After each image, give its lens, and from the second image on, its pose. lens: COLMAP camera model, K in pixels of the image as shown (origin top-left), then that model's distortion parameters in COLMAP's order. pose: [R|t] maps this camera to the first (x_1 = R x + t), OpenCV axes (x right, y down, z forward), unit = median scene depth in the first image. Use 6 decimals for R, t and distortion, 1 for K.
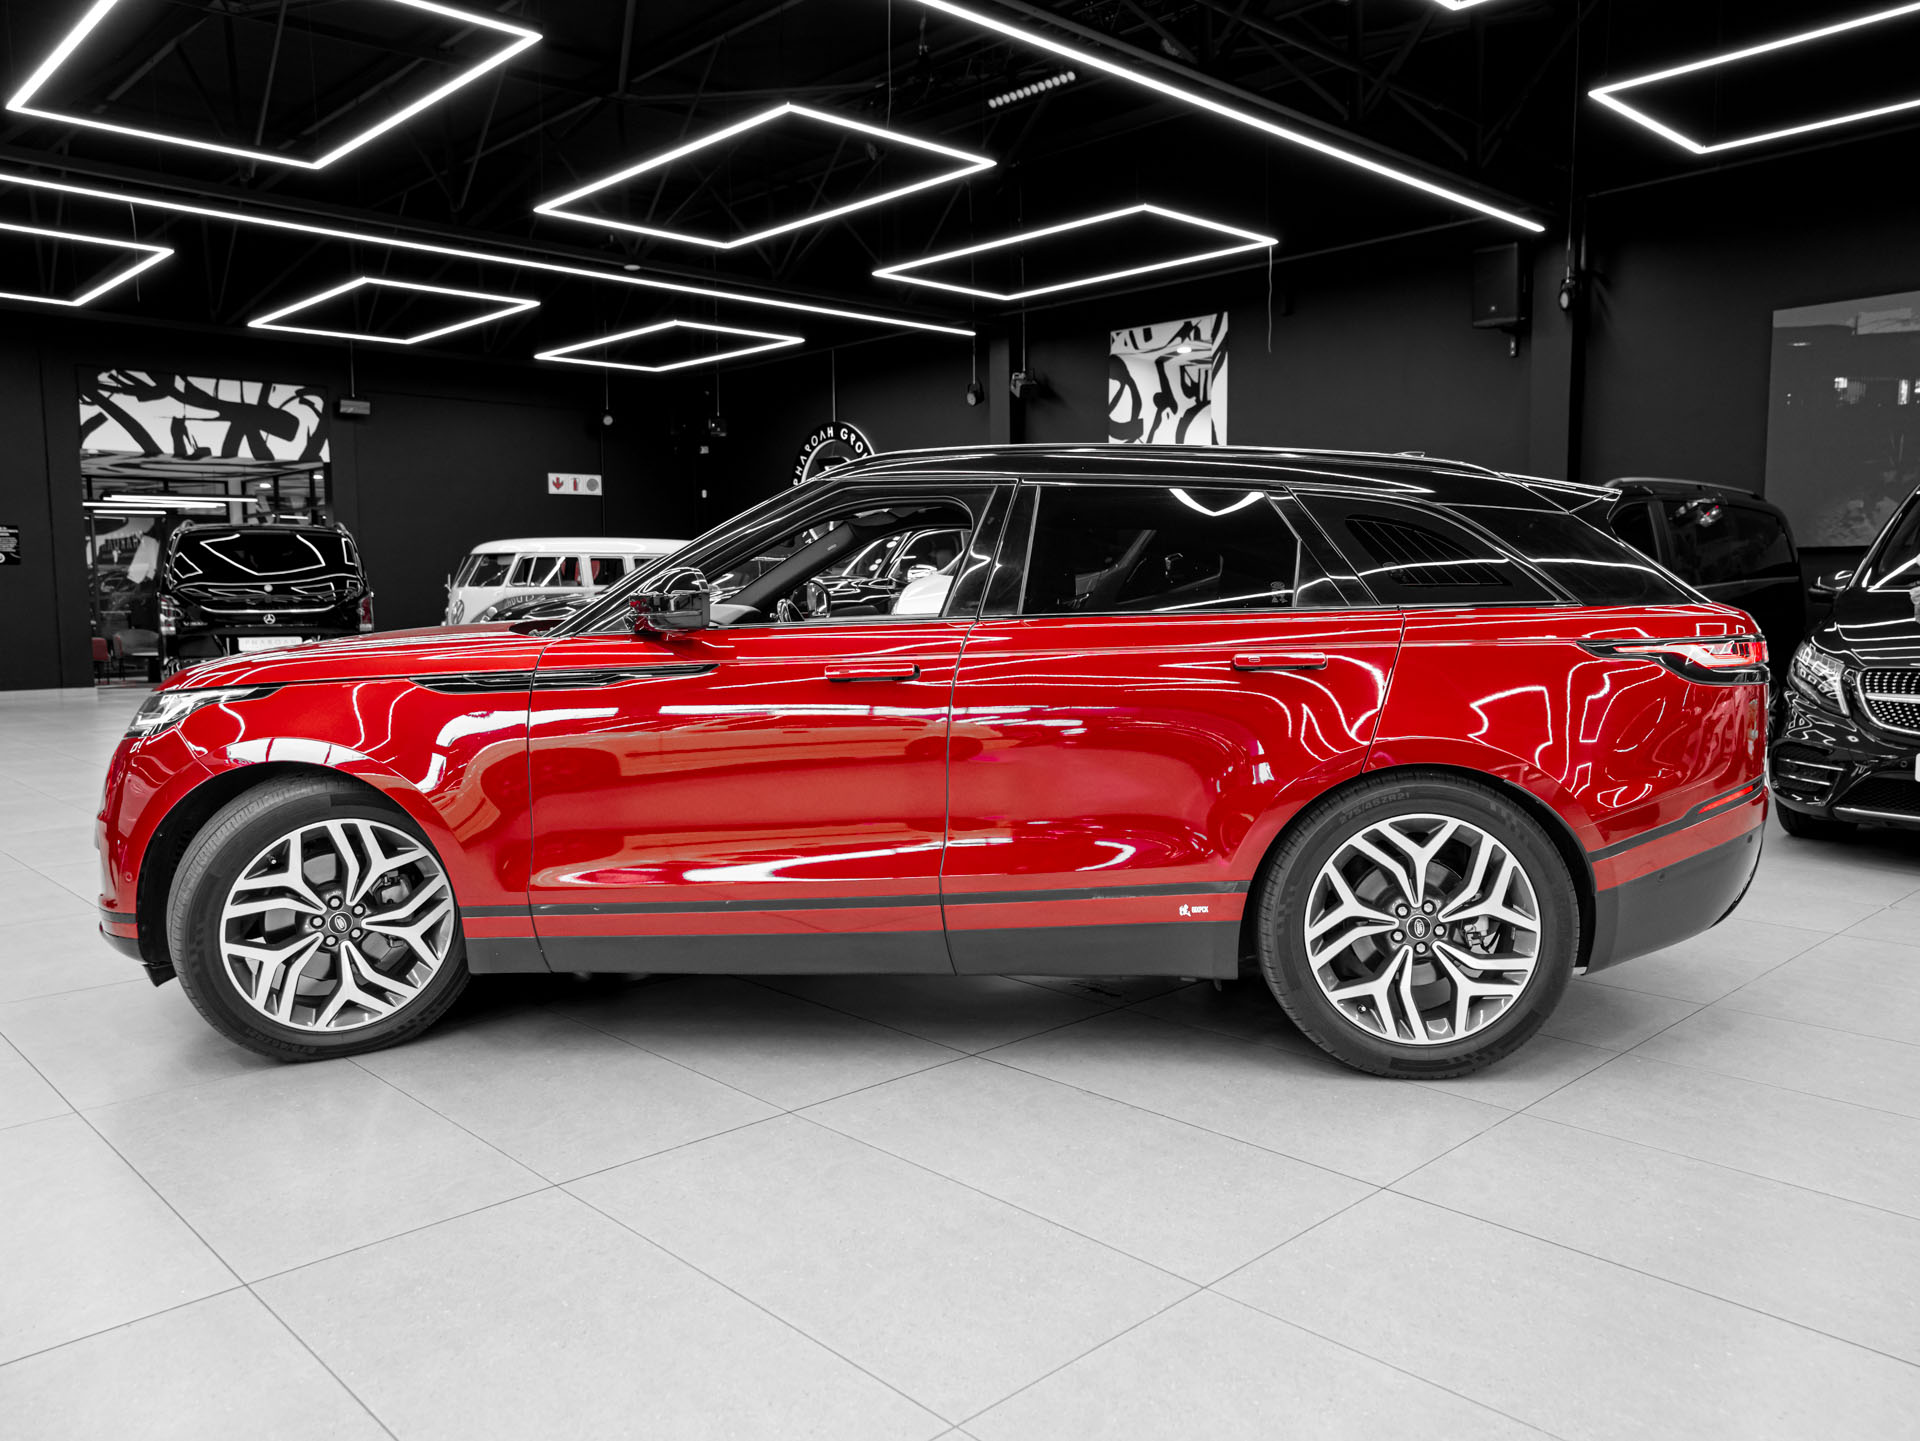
lens RADIAL K [[1443.6, 0, 950.1], [0, 1443.6, 716.7], [0, 0, 1]] dist [-0.028333, 0.067527]
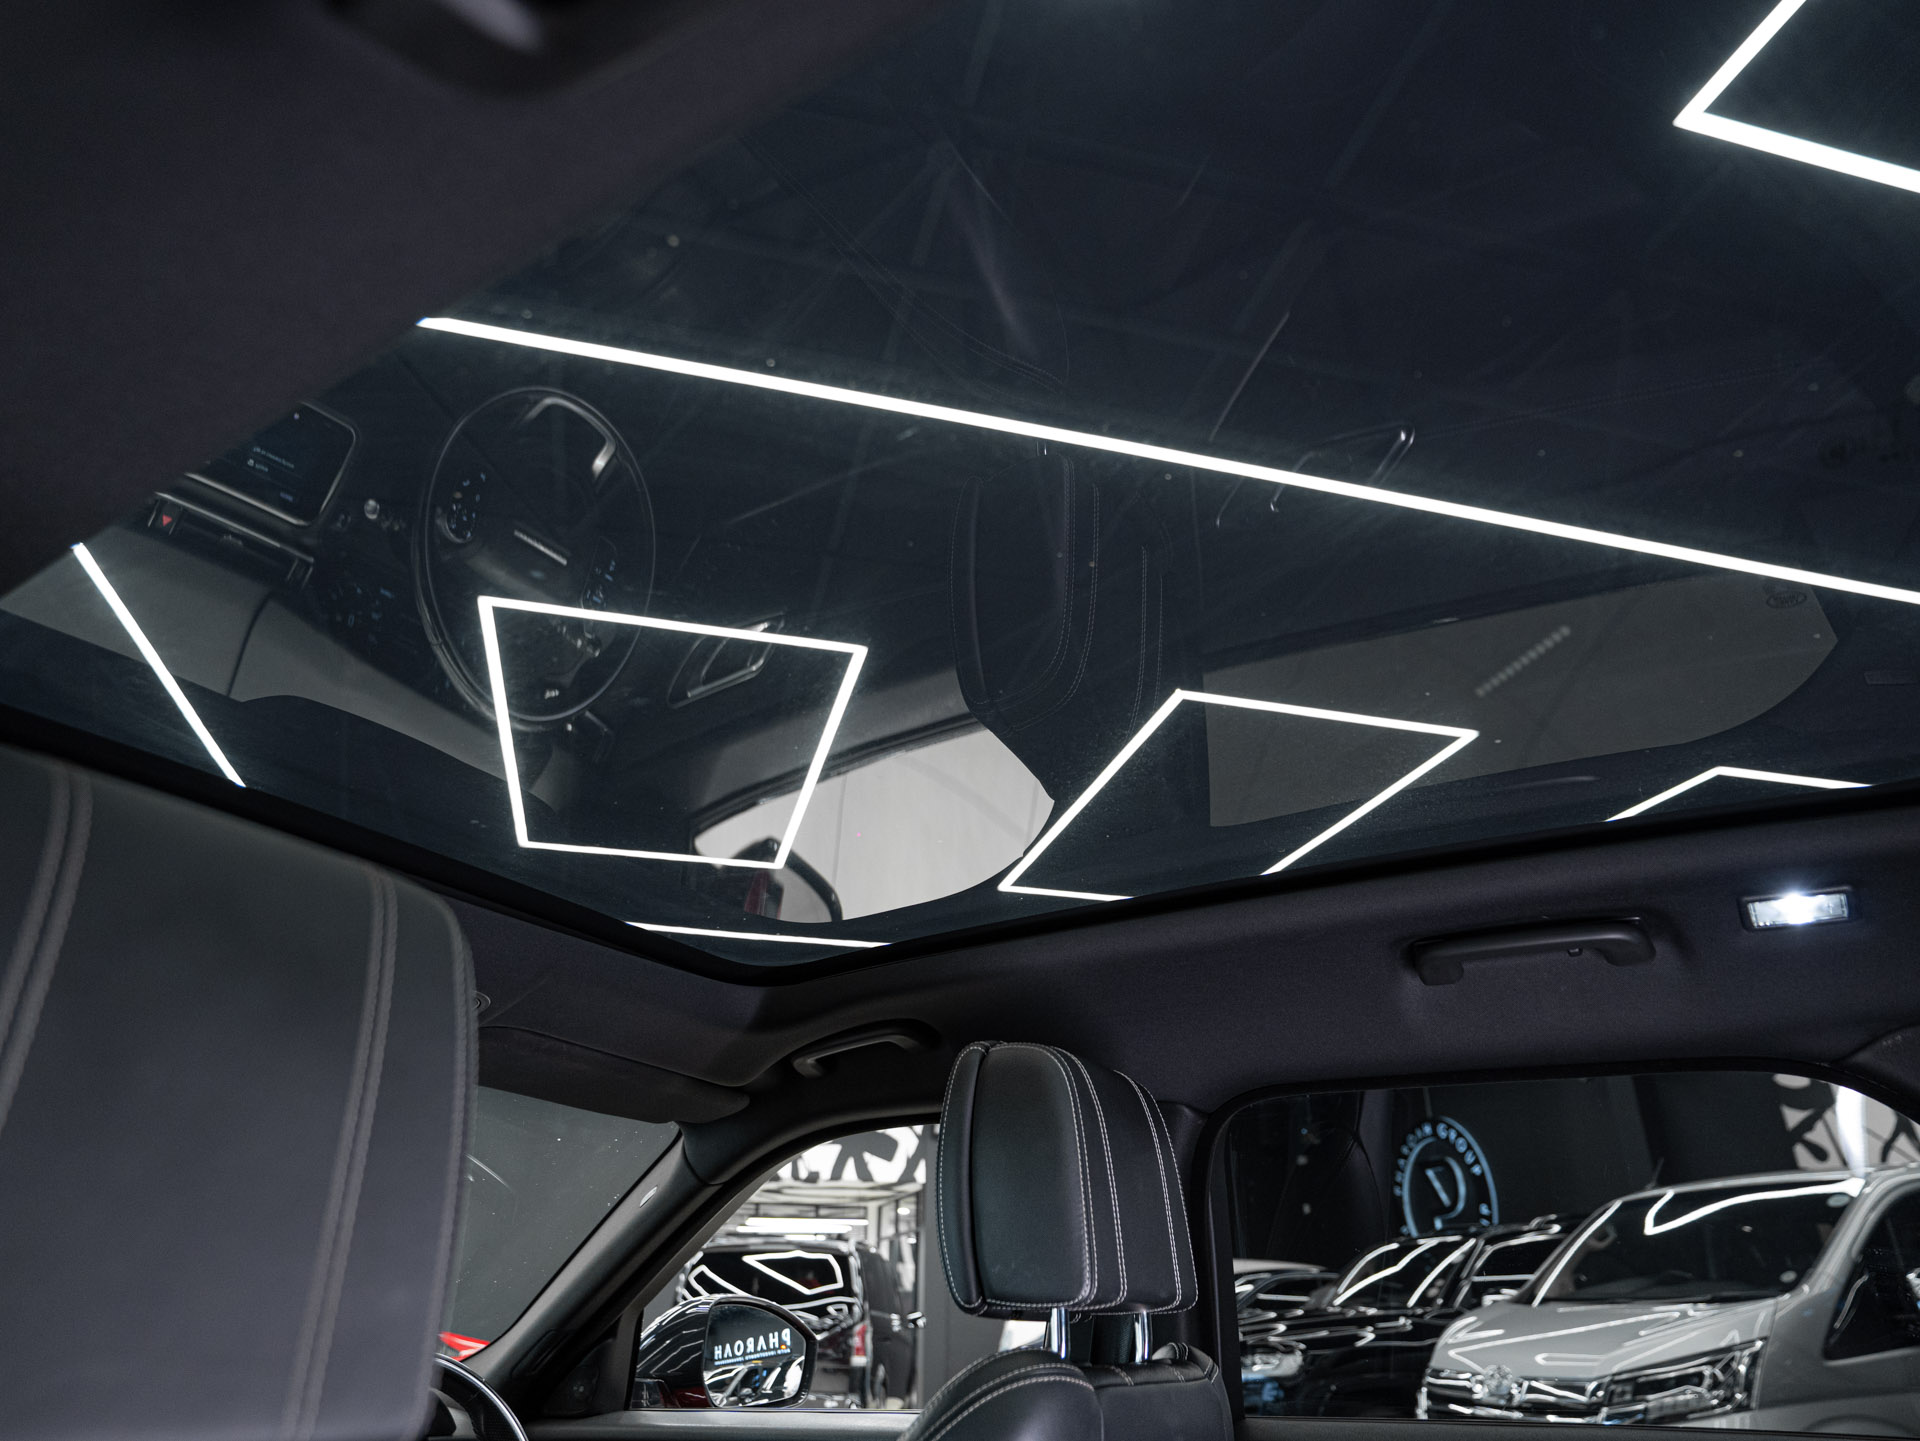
lens RADIAL K [[1208.2, 0, 957.6], [0, 1208.2, 730.8], [0, 0, 1]] dist [-0.047664, 0.044806]
pose [[0.876743, -0.197912, -0.438351, 0.072484], [-0.058241, 0.861017, -0.505230, -0.035759], [0.477419, 0.468487, 0.743364, 0.380396]]
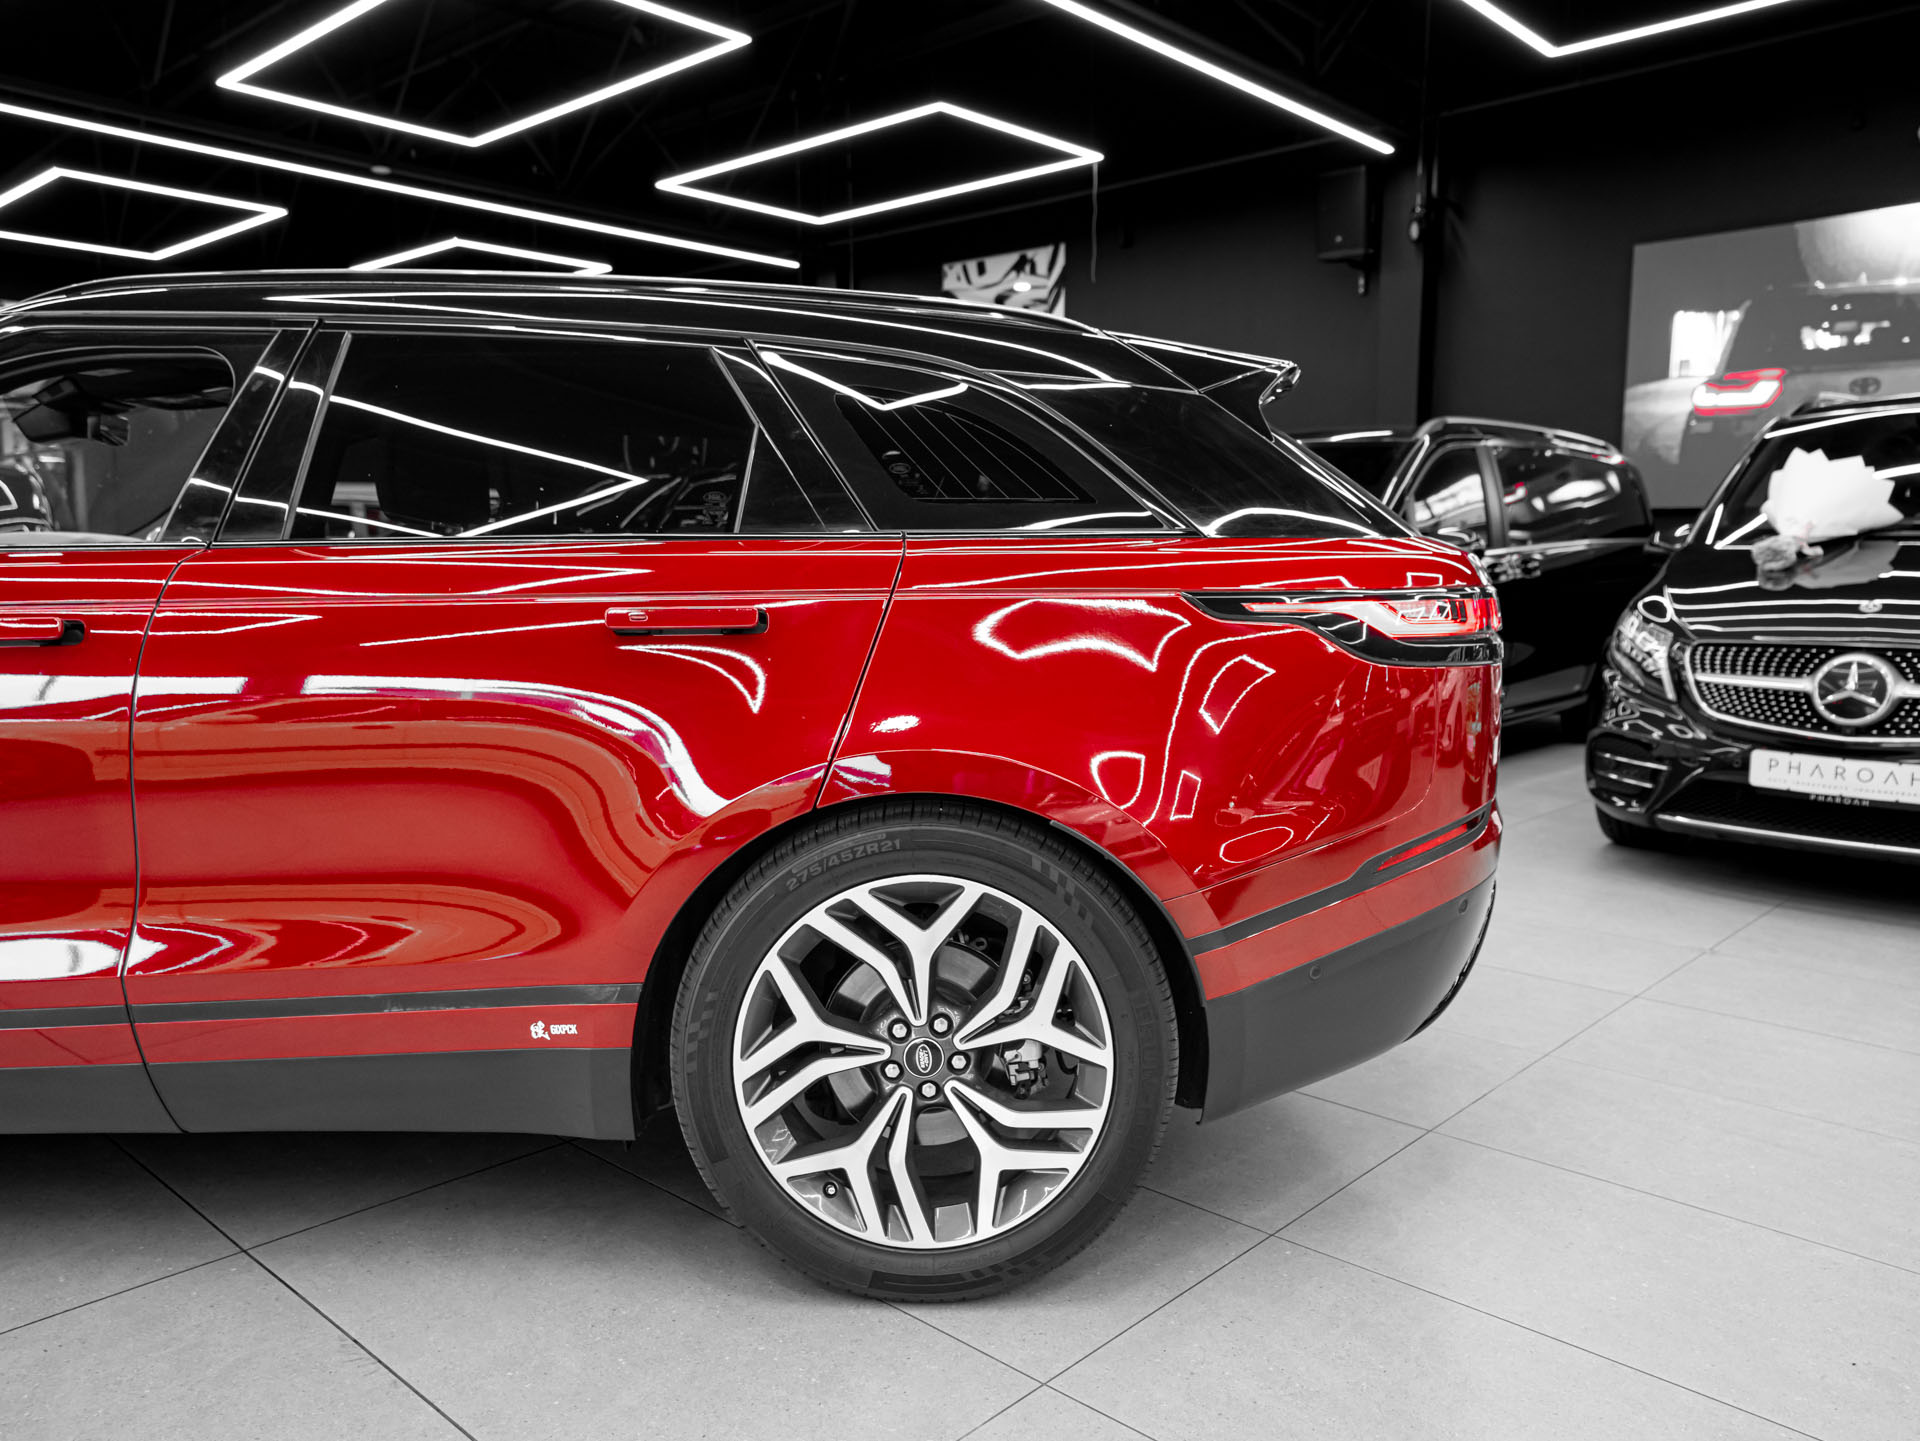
lens RADIAL K [[1443.6, 0, 954.7], [0, 1443.6, 713.1], [0, 0, 1]] dist [-0.028333, 0.067527]
pose [[0.998090, 0.006818, 0.061397, 0.106029], [-0.008116, 0.999748, 0.020914, -0.004666], [-0.061239, -0.021372, 0.997894, 0.137656]]
